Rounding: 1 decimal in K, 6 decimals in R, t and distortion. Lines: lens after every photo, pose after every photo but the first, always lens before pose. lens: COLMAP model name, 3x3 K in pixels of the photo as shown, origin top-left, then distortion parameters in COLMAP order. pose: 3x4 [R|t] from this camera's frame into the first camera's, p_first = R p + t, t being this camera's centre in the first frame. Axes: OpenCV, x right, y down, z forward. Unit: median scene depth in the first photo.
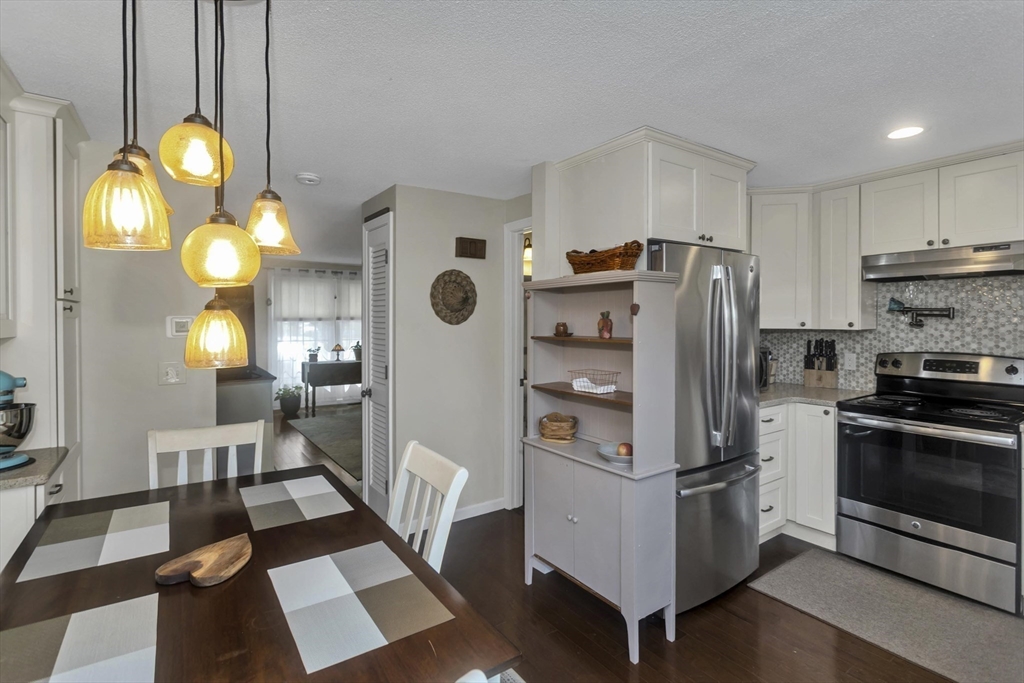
lens RADIAL K [[492.7, 0, 509.2], [0, 492.7, 325.5], [0, 0, 1]] dist [0.001142, 0.001360]
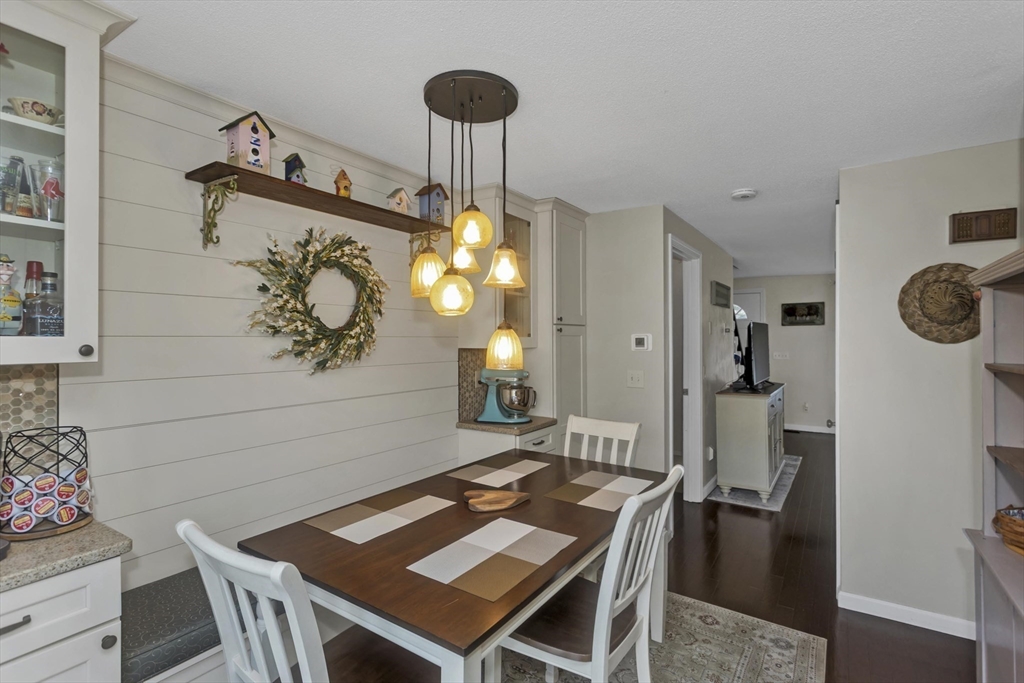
lens RADIAL K [[492.7, 0, 517.7], [0, 492.7, 336.6], [0, 0, 1]] dist [0.001142, 0.001360]
pose [[0.384308, -0.002141, -0.923203, 0.347810], [-0.009697, 0.999933, -0.006355, -0.001195], [0.923154, 0.011394, 0.384261, 0.218088]]
